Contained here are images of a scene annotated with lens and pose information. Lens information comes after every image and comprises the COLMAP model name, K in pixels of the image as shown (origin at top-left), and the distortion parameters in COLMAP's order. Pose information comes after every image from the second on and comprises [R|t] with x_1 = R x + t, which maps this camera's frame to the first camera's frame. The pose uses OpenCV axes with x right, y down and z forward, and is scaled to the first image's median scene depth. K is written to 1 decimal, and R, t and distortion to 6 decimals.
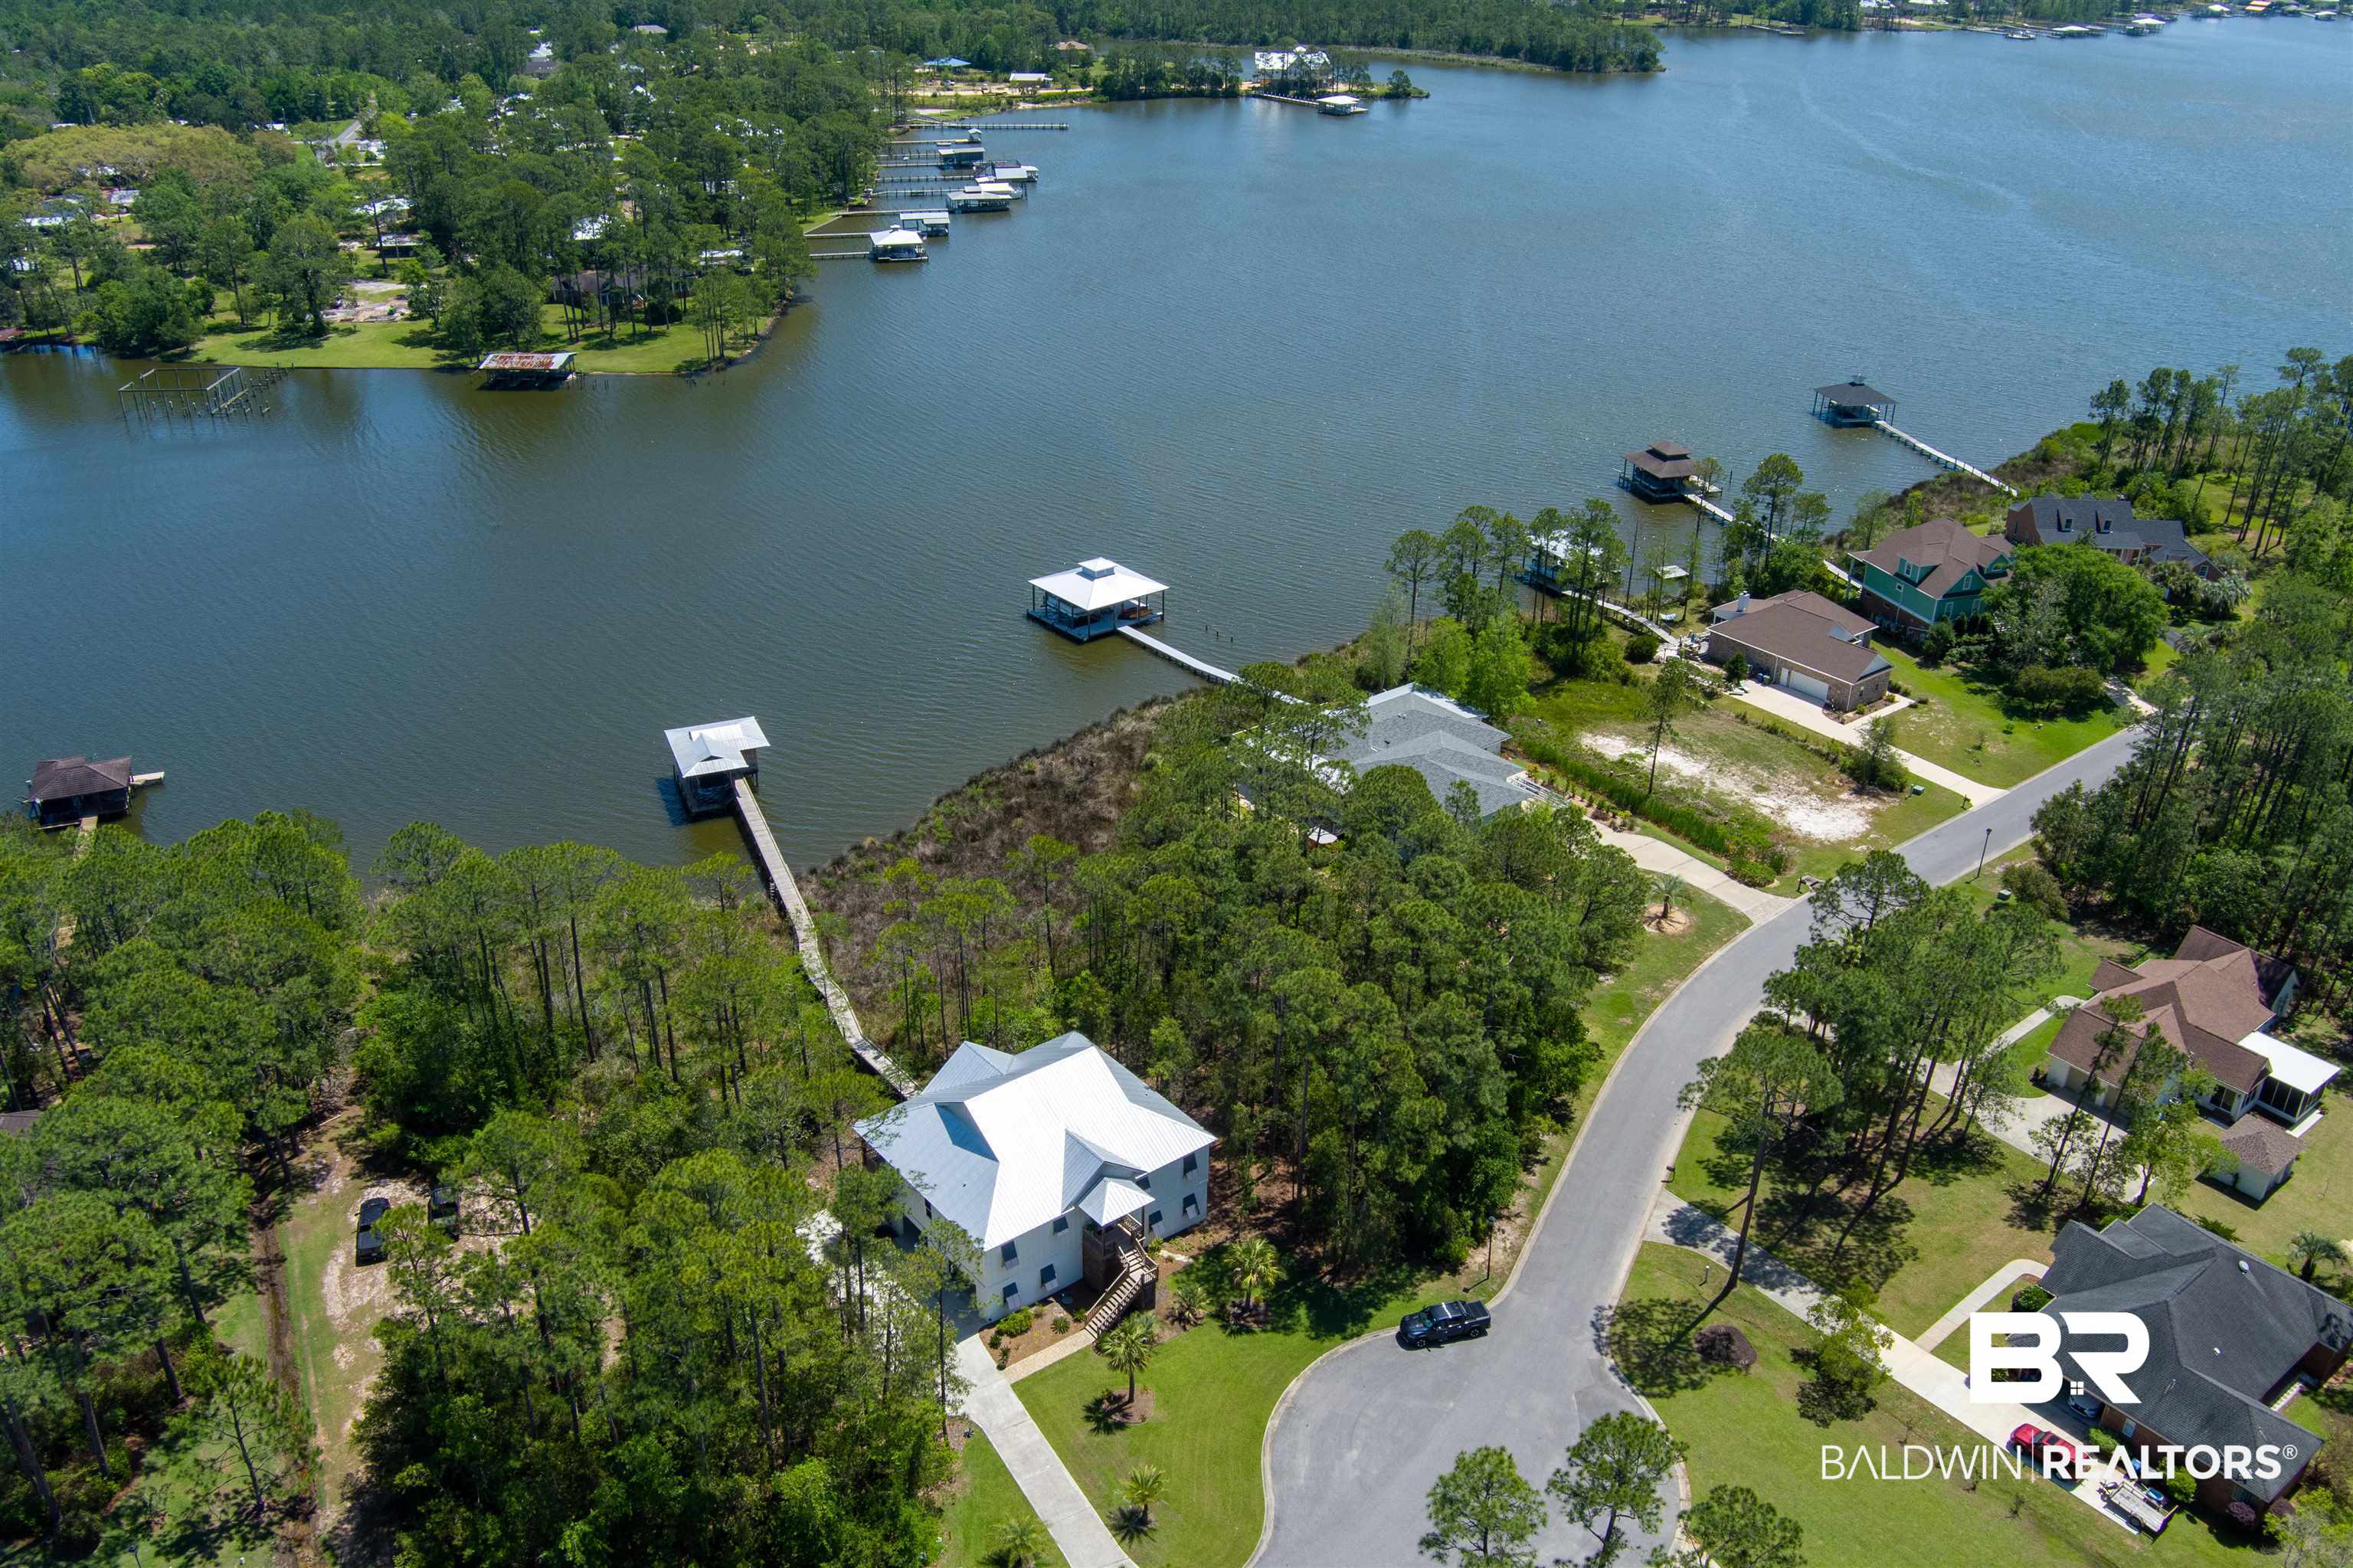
lens RADIAL K [[1911.5, 0, 1168.0], [0, 1911.5, 775.2], [0, 0, 1]] dist [-0.082863, 0.034707]
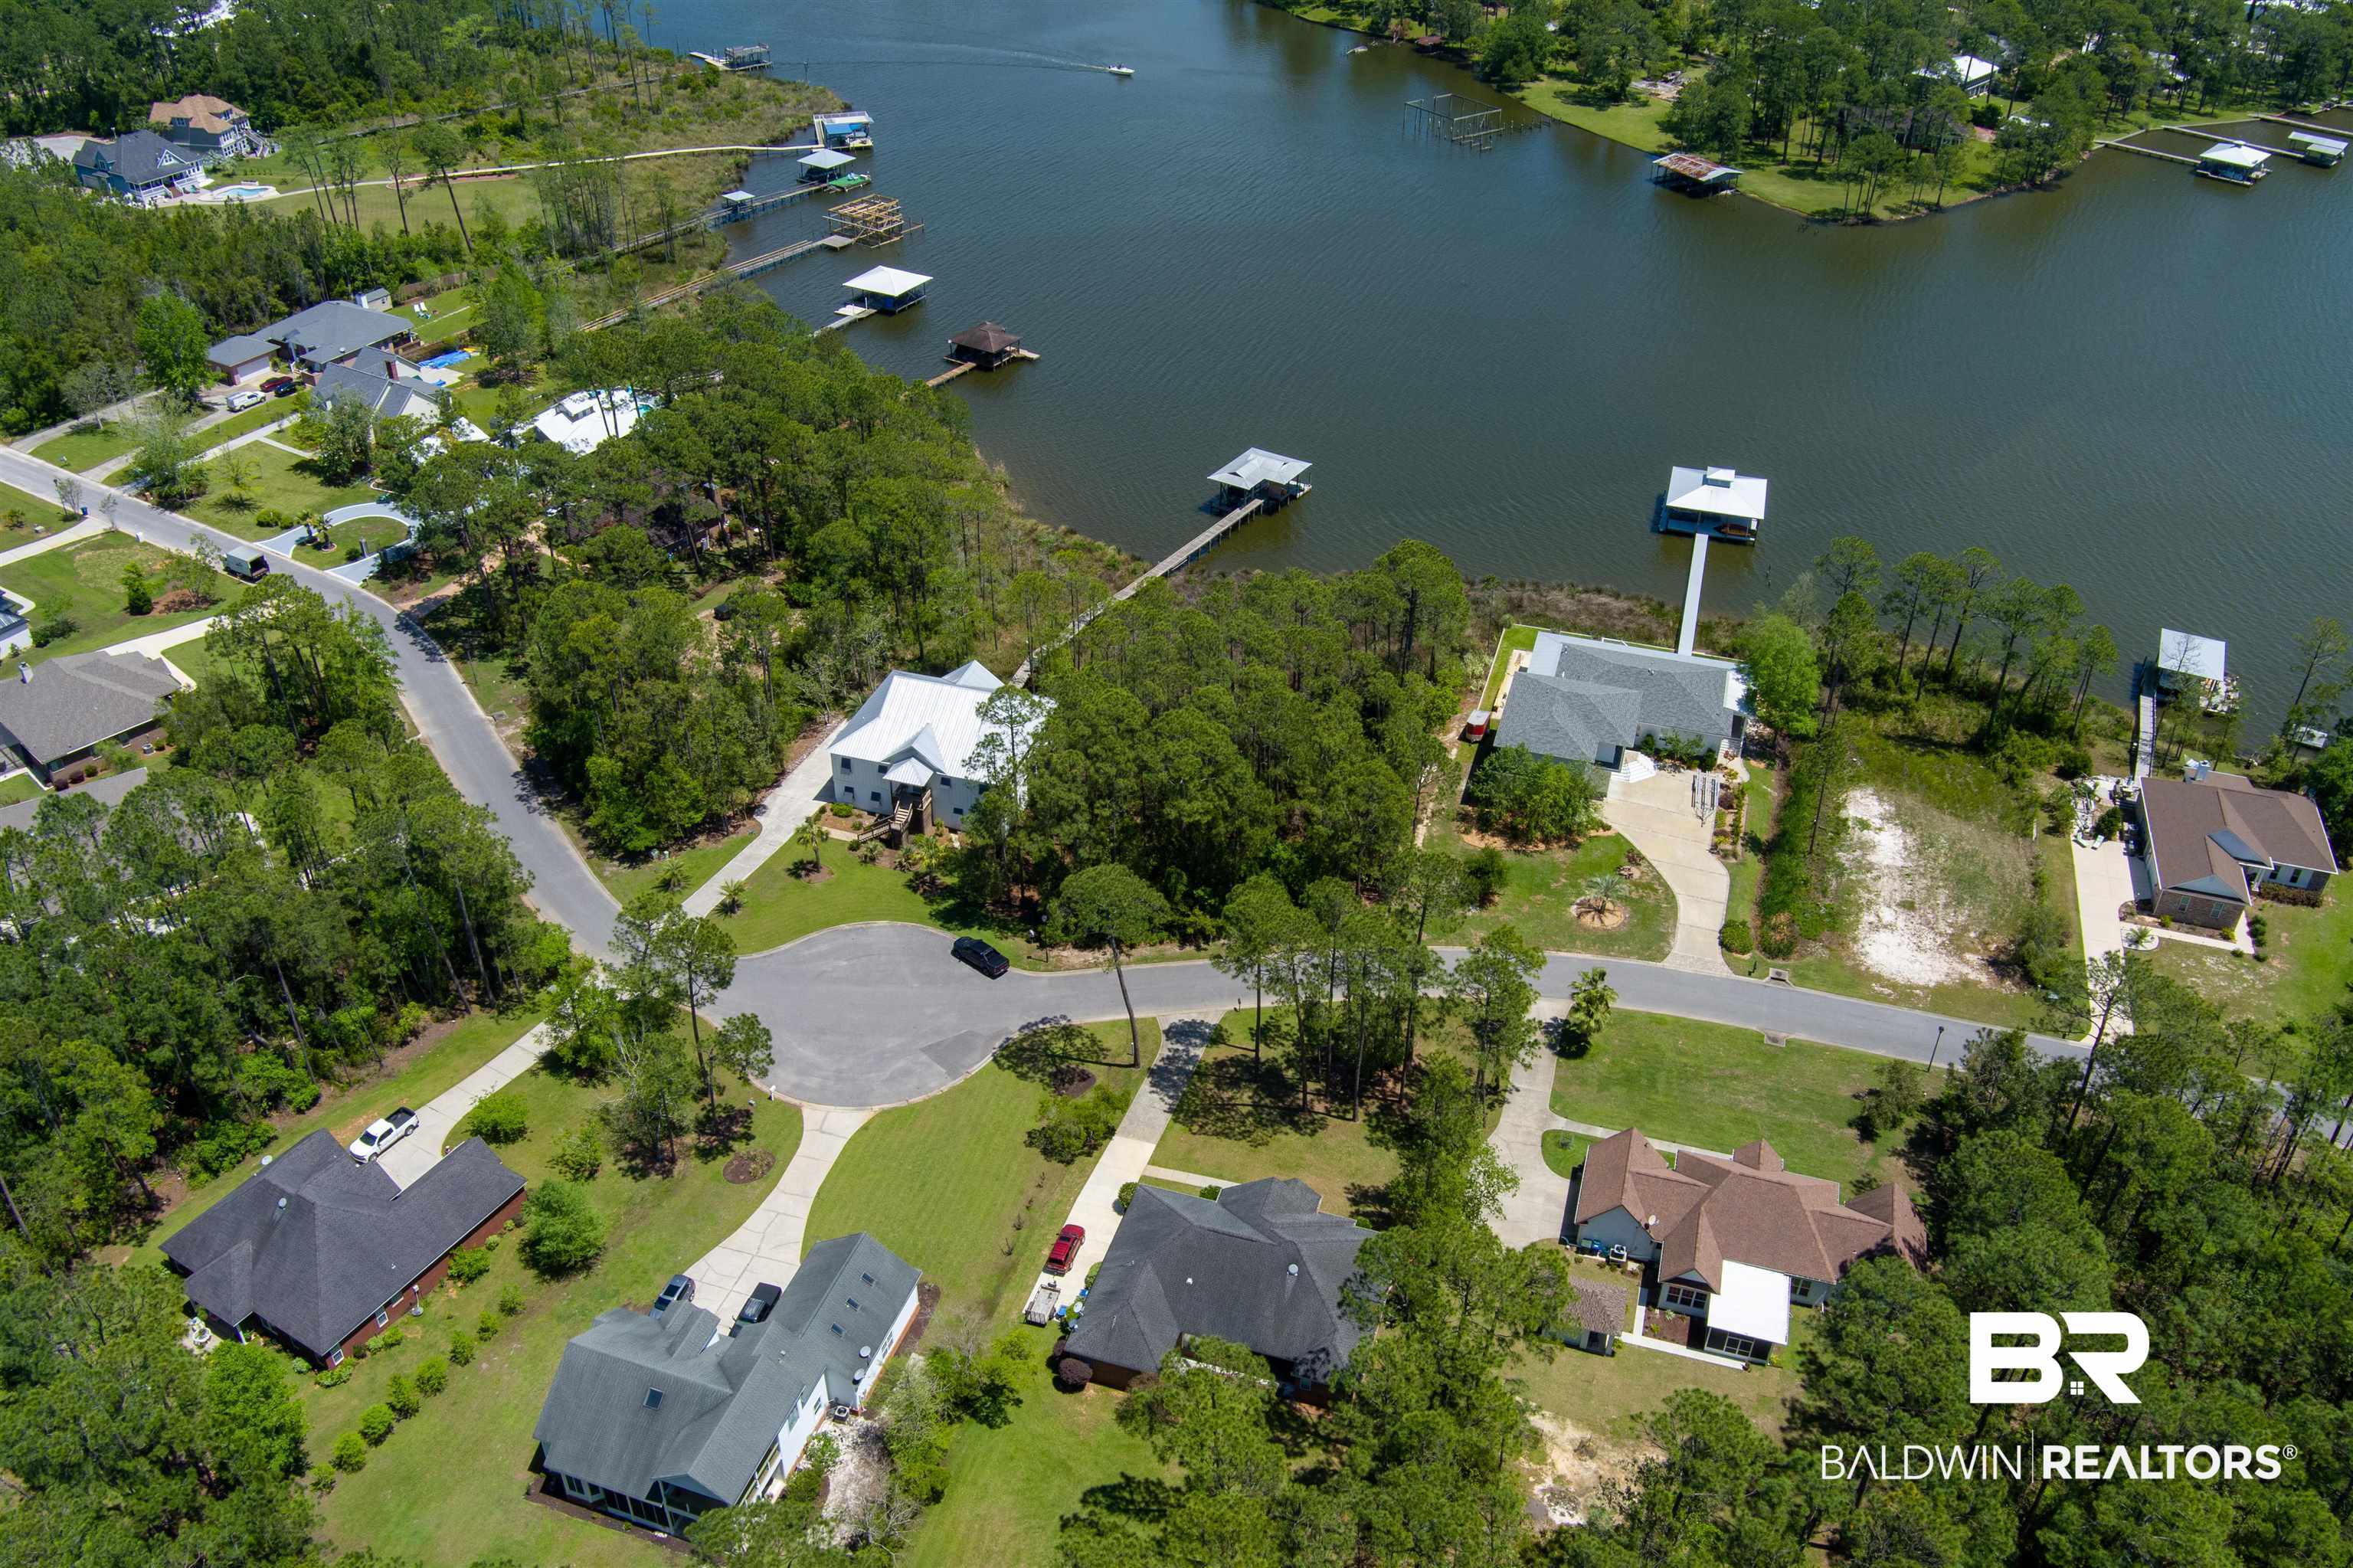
lens RADIAL K [[1911.5, 0, 1165.9], [0, 1911.5, 784.5], [0, 0, 1]] dist [-0.082863, 0.034707]
pose [[0.566515, 0.466843, -0.679056, 0.963745], [-0.374719, 0.879863, 0.292279, -0.246770], [0.733925, 0.088875, 0.673391, 0.114809]]
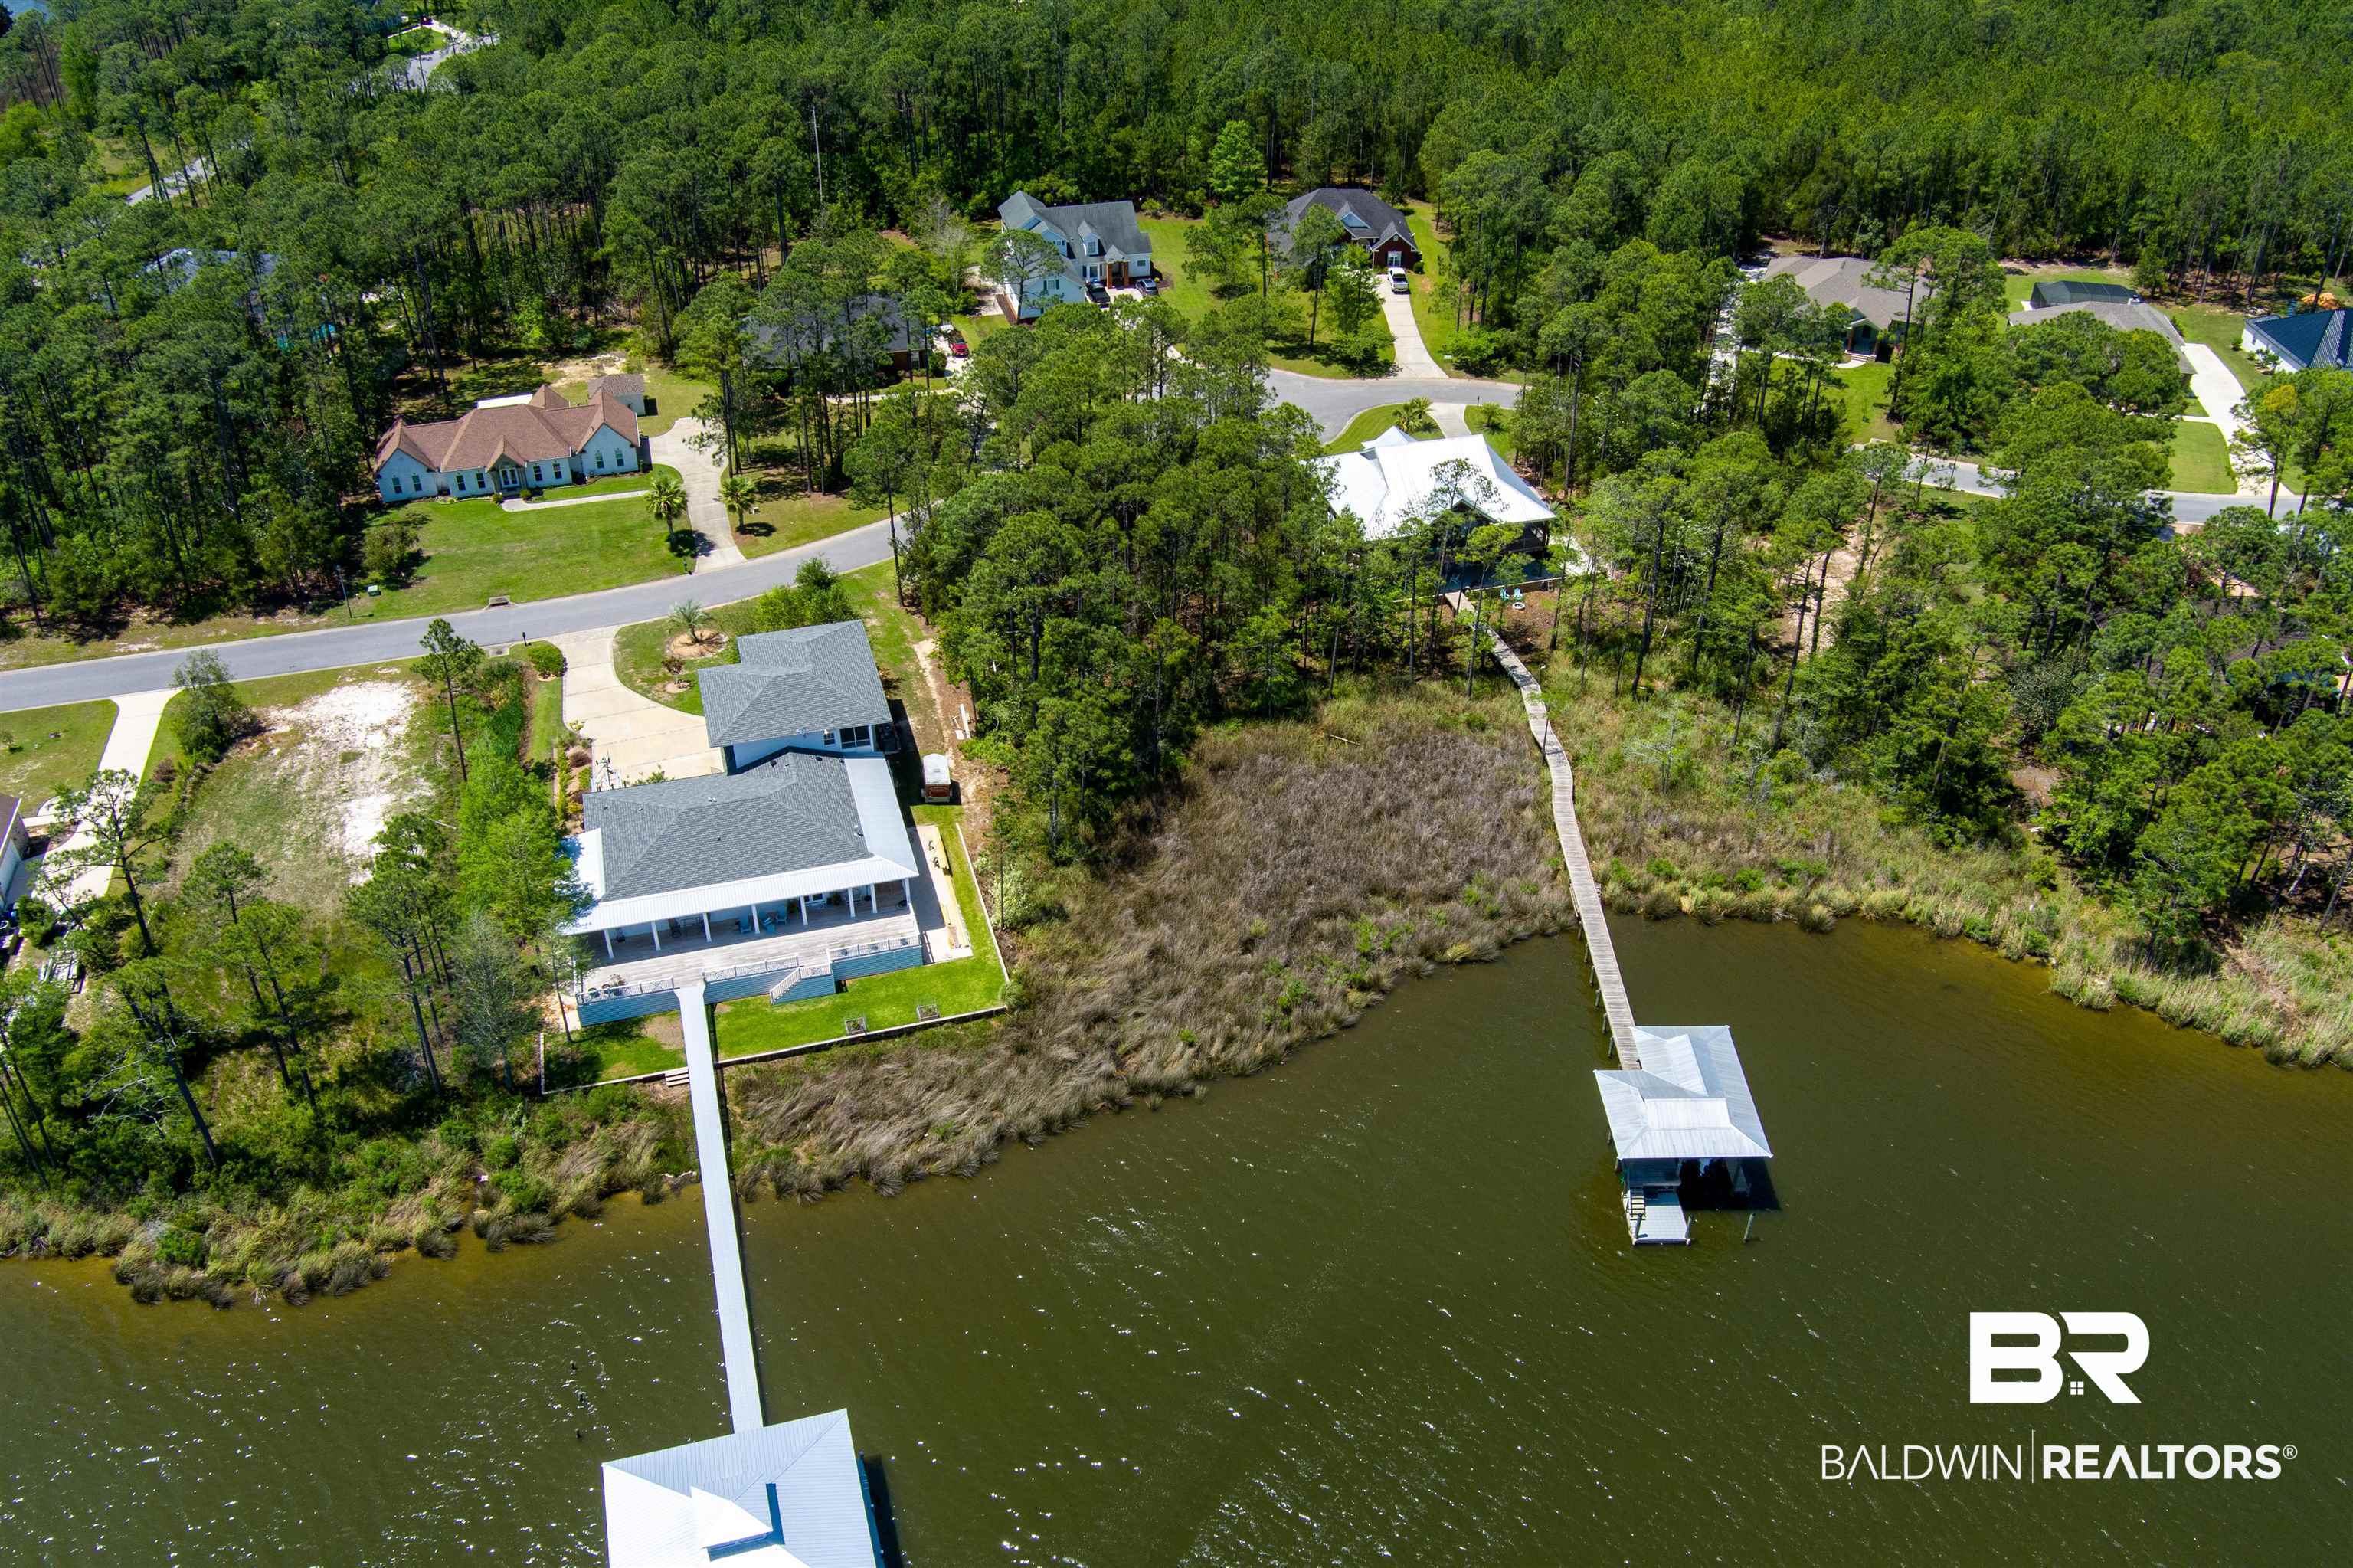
lens RADIAL K [[1911.5, 0, 1179.4], [0, 1911.5, 798.5], [0, 0, 1]] dist [-0.082863, 0.034707]
pose [[-0.925178, -0.233576, 0.299145, -0.332958], [0.154036, 0.489268, 0.858423, -0.815942], [-0.346869, 0.840273, -0.416680, 1.645214]]
